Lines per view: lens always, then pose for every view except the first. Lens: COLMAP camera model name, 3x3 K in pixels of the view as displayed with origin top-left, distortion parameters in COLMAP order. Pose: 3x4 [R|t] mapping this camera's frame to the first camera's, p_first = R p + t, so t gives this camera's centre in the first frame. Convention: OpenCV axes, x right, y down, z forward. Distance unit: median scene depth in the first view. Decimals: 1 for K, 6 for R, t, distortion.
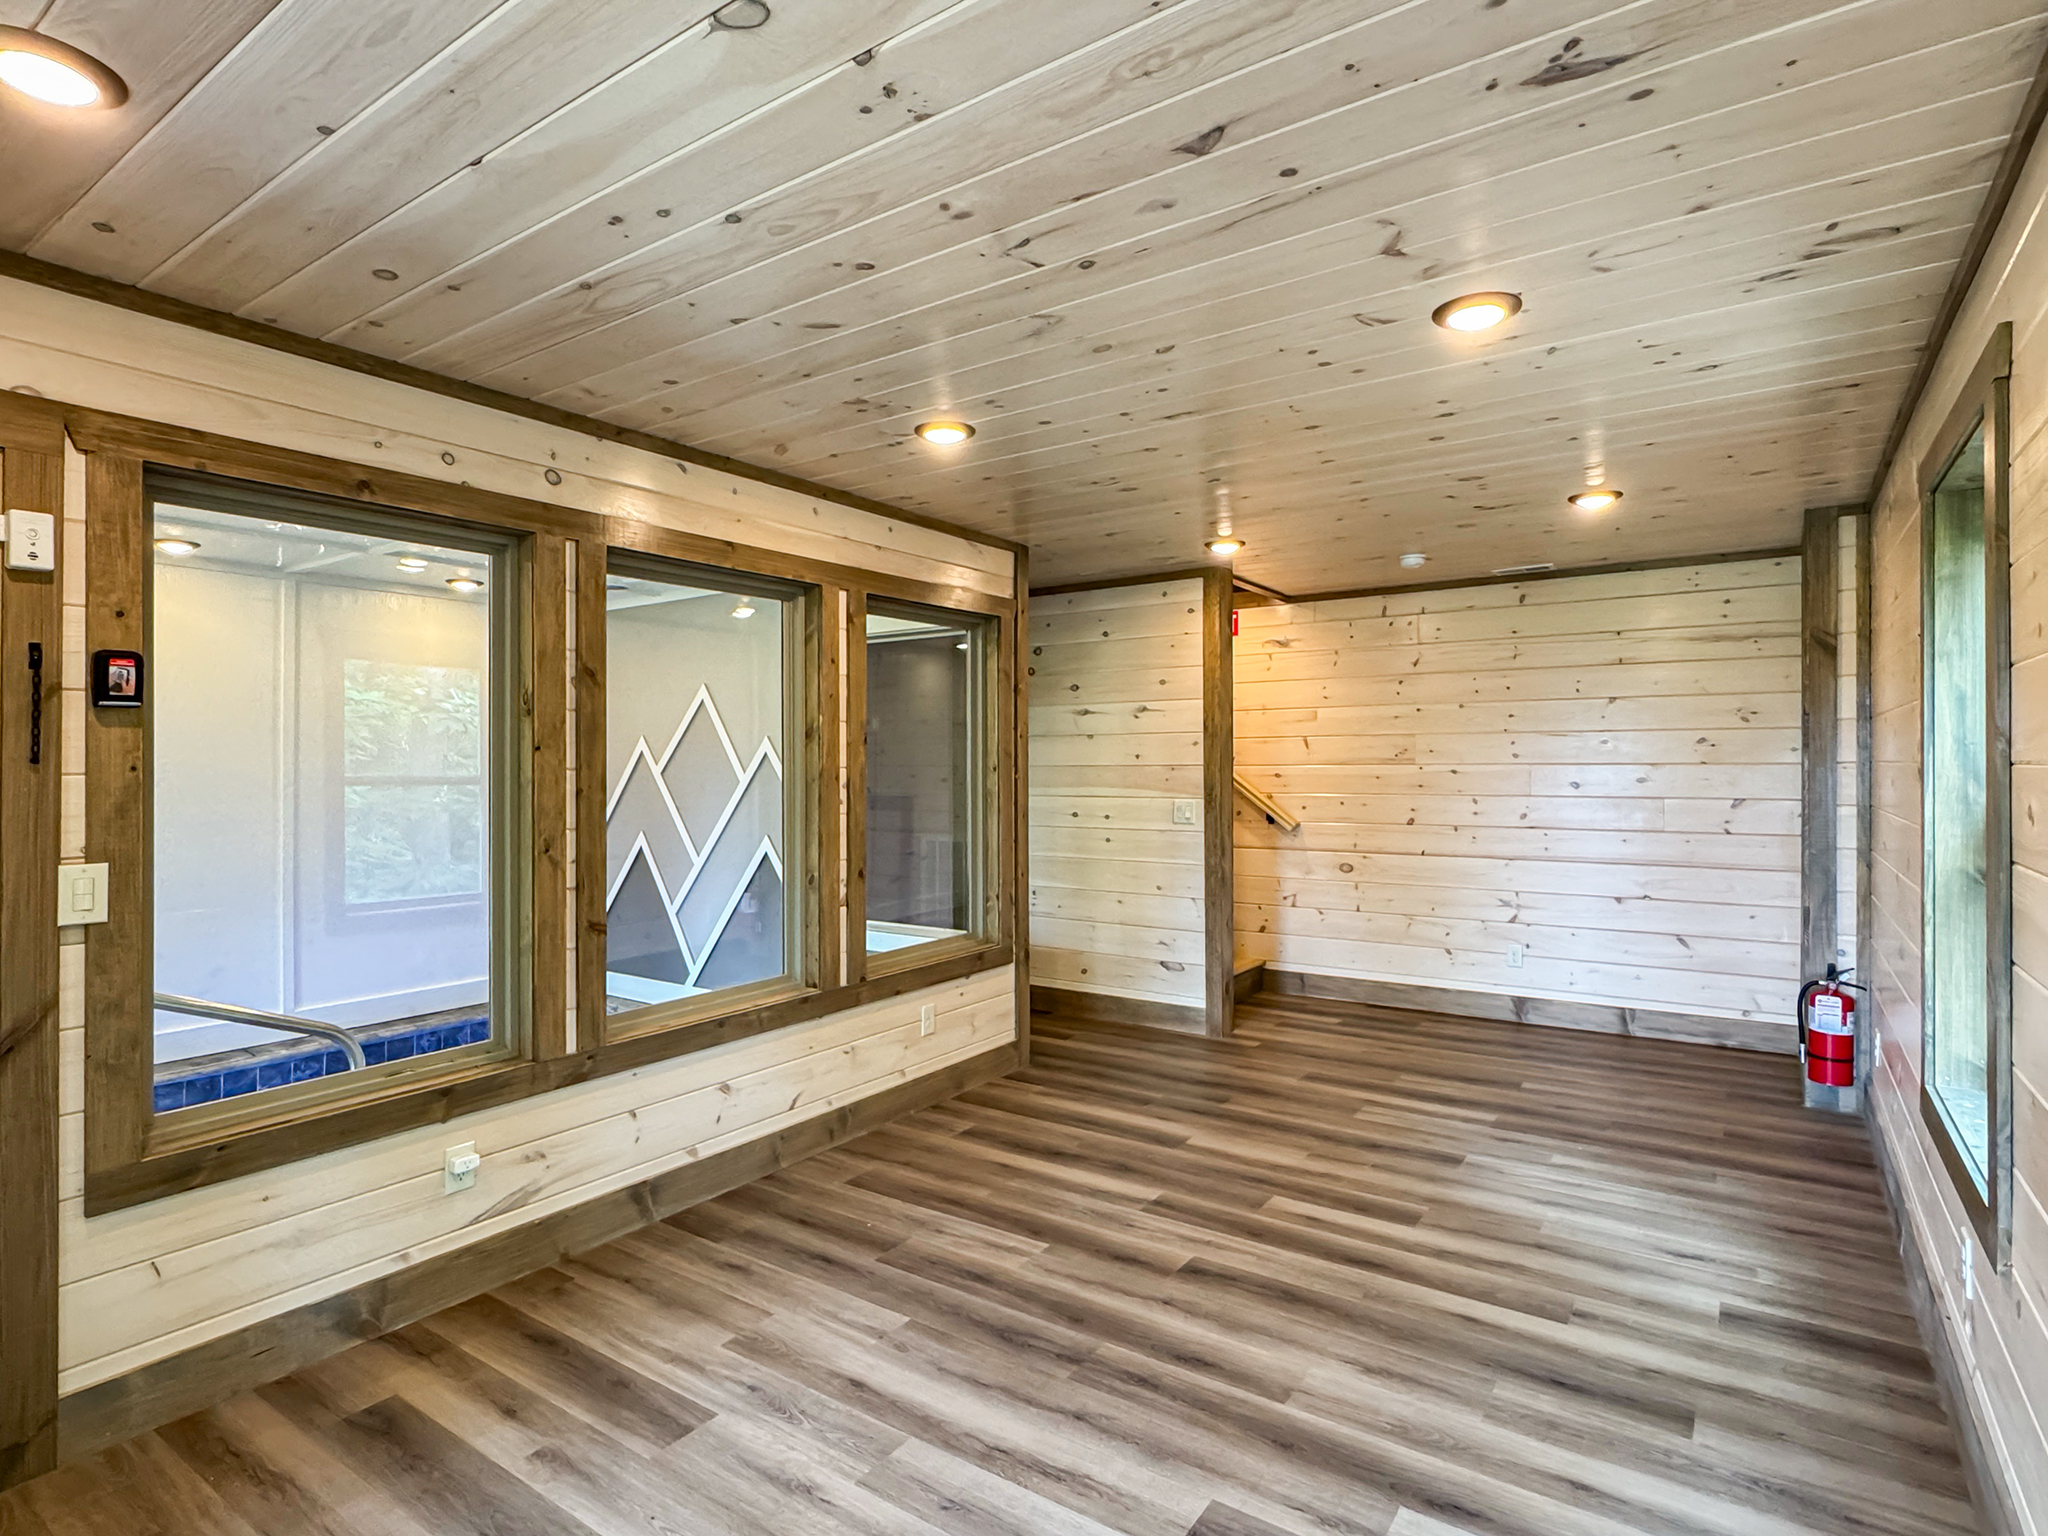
lens RADIAL K [[1058.9, 0, 1024.6], [0, 1058.9, 756.0], [0, 0, 1]] dist [0.005705, -0.002619]
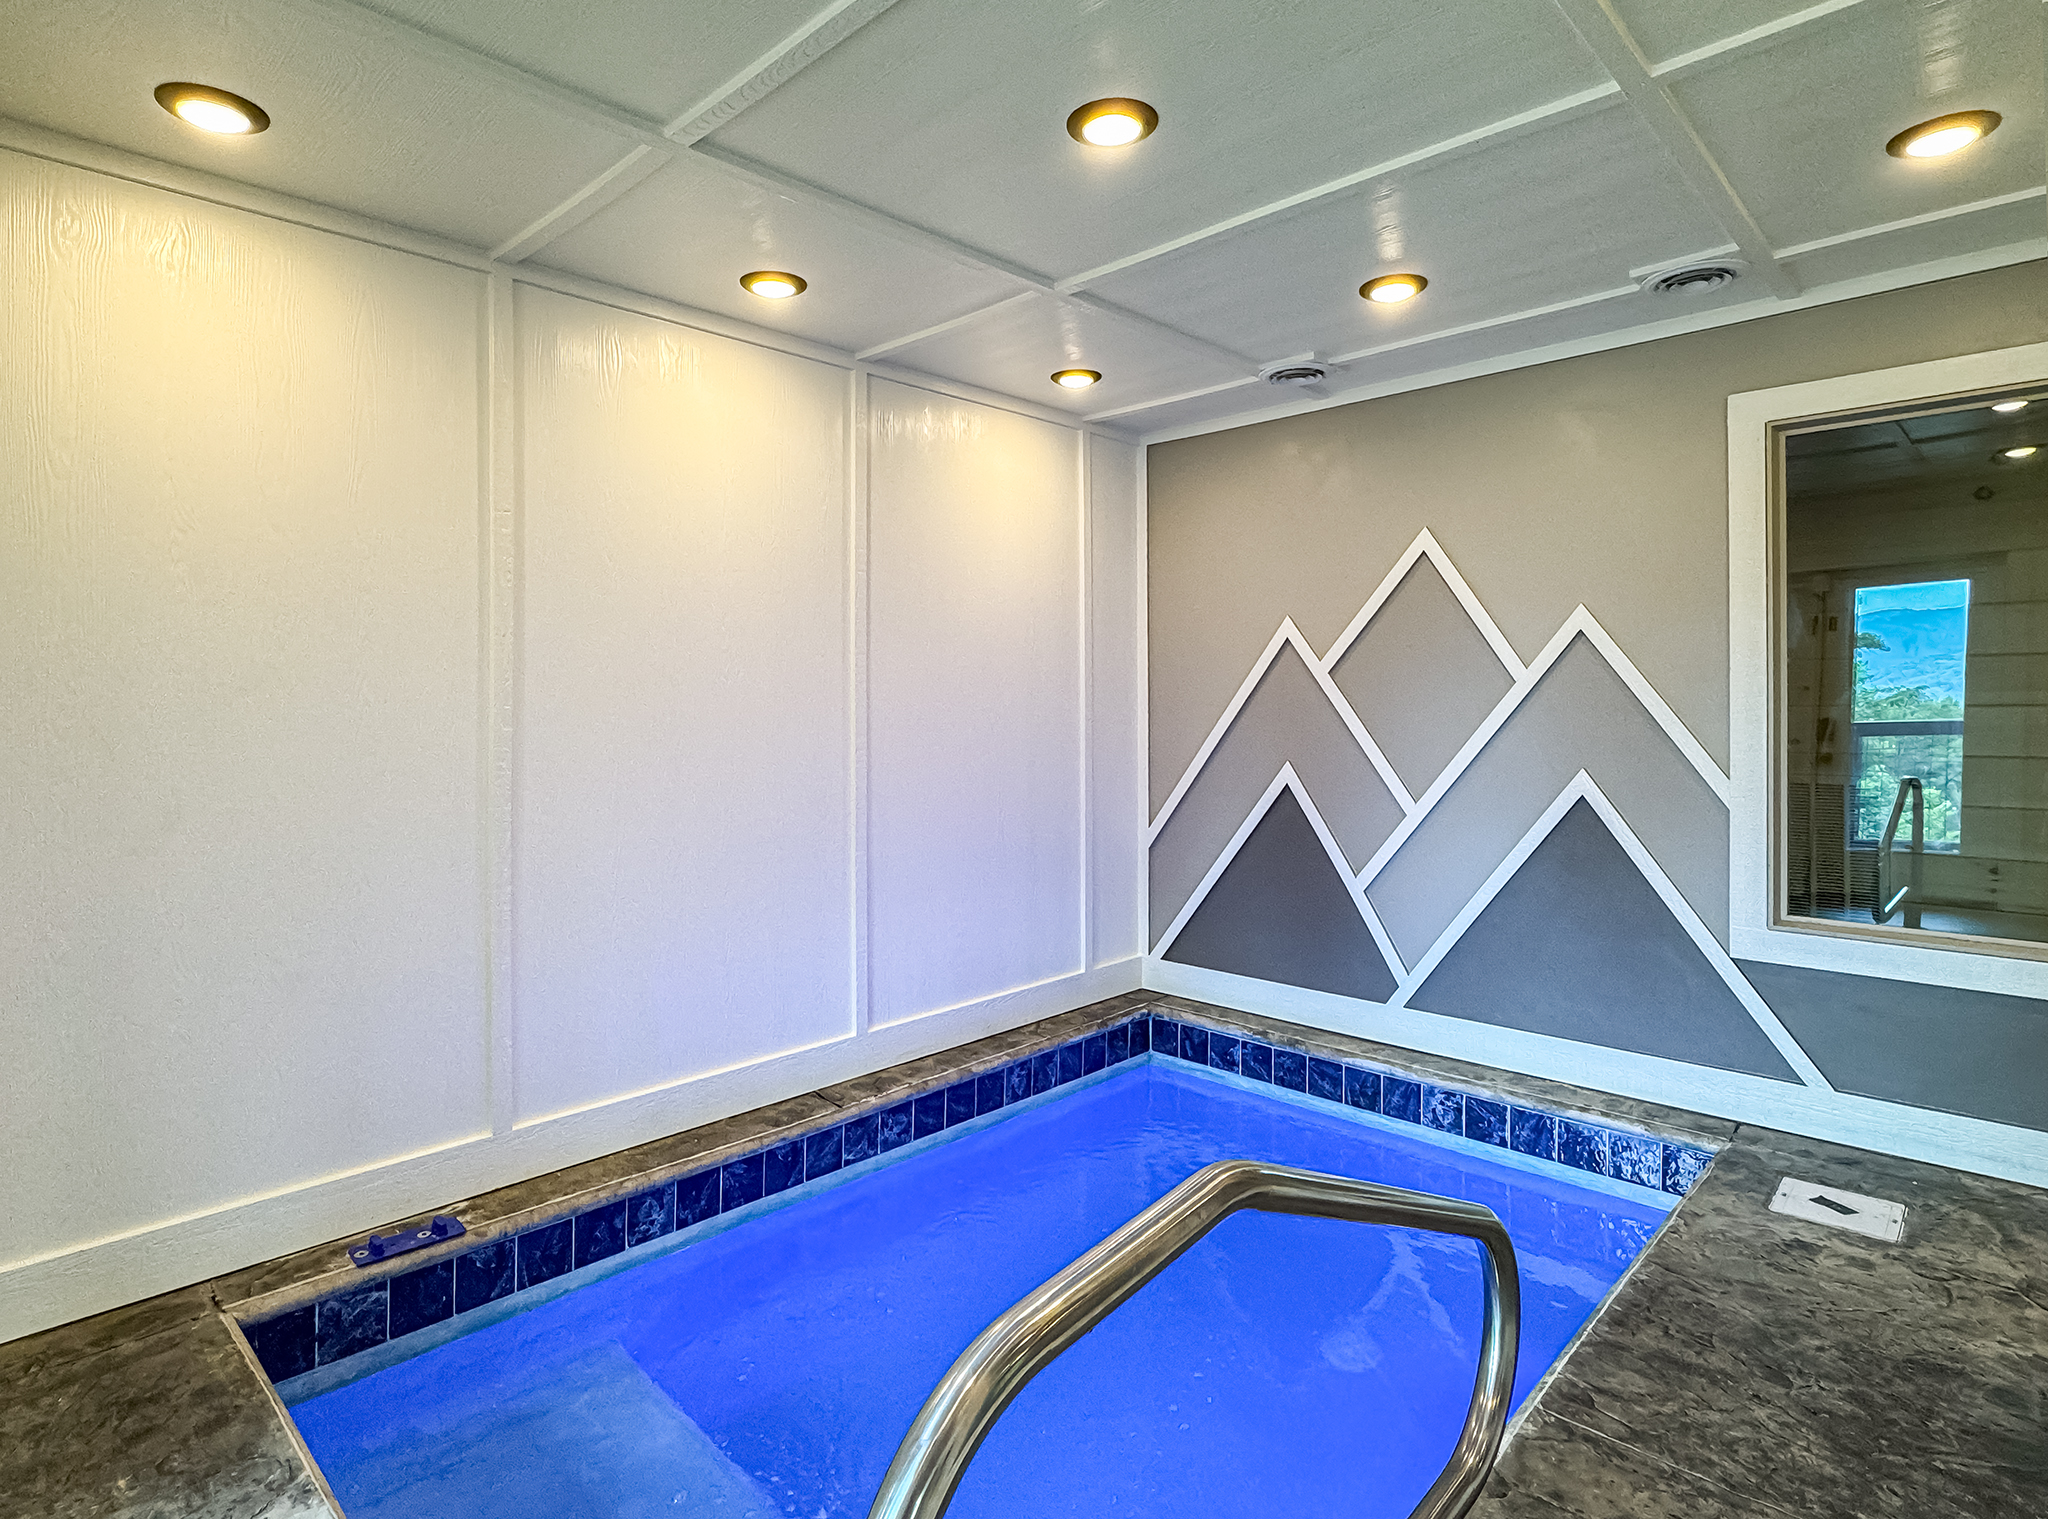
lens RADIAL K [[1092.3, 0, 980.8], [0, 1092.3, 687.9], [0, 0, 1]] dist [-0.020889, 0.004870]
pose [[0.983042, -0.003321, -0.183352, -0.890324], [0.002346, 0.999982, -0.005534, 0.060489], [0.183367, 0.005010, 0.983032, 0.637445]]
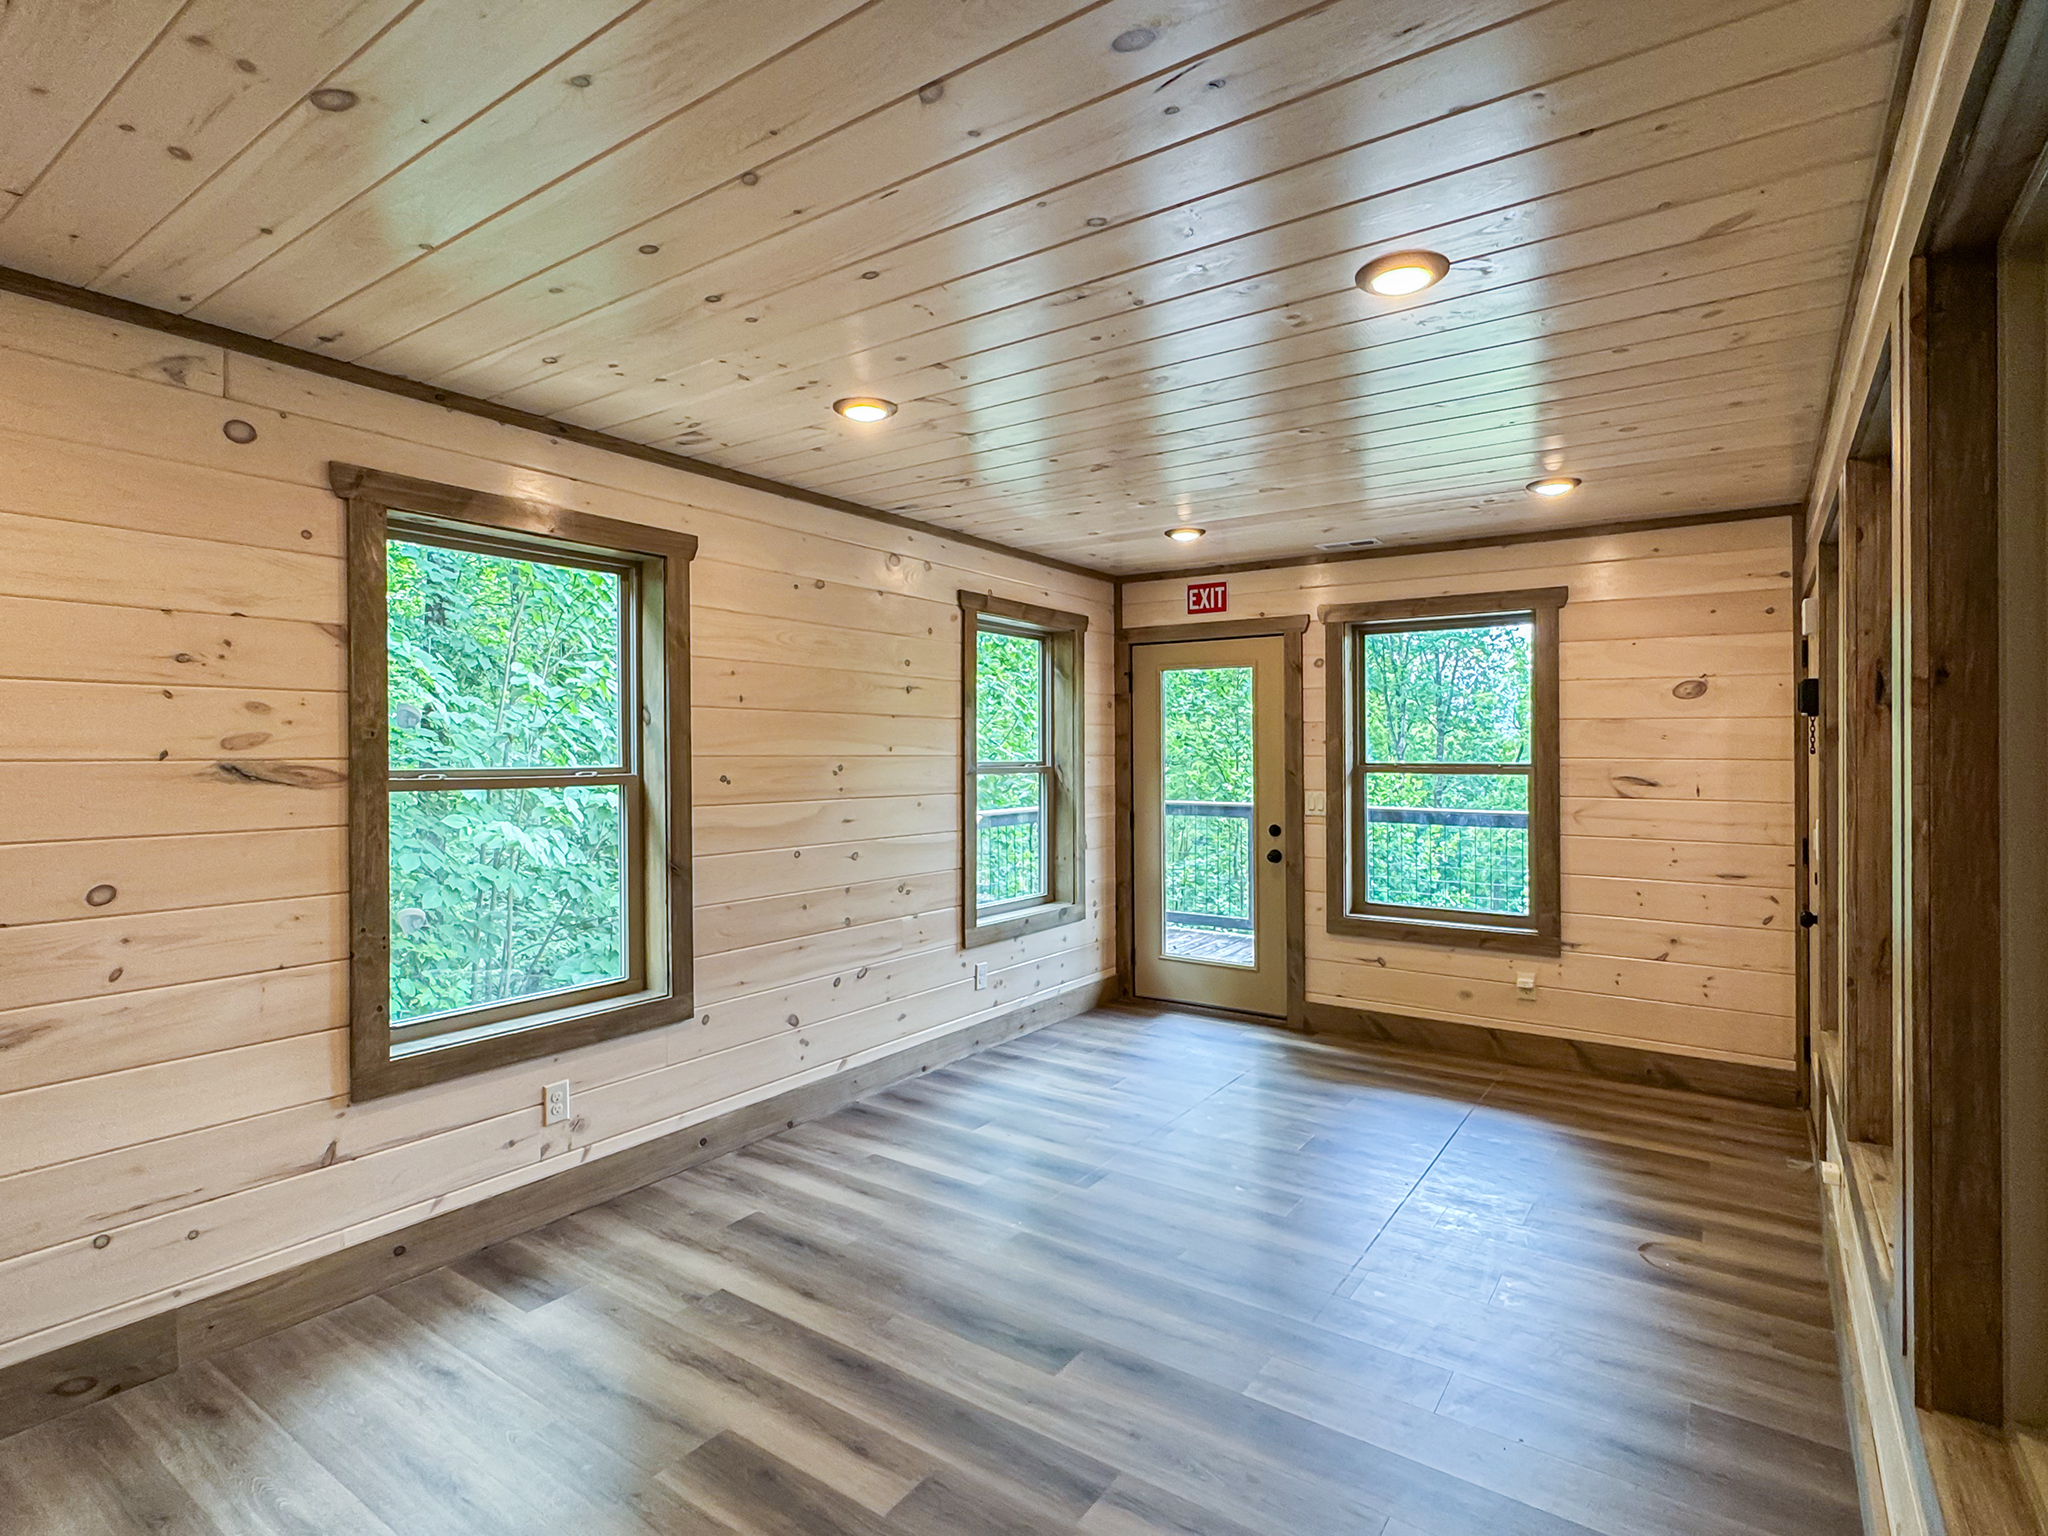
lens RADIAL K [[1044.9, 0, 1040.3], [0, 1044.9, 732.4], [0, 0, 1]] dist [0.000096, -0.000073]
pose [[-0.999985, 0.001352, -0.005284, 0.169300], [0.001474, 0.999733, -0.023048, 0.004914], [0.005252, -0.023055, -0.999720, 1.739900]]
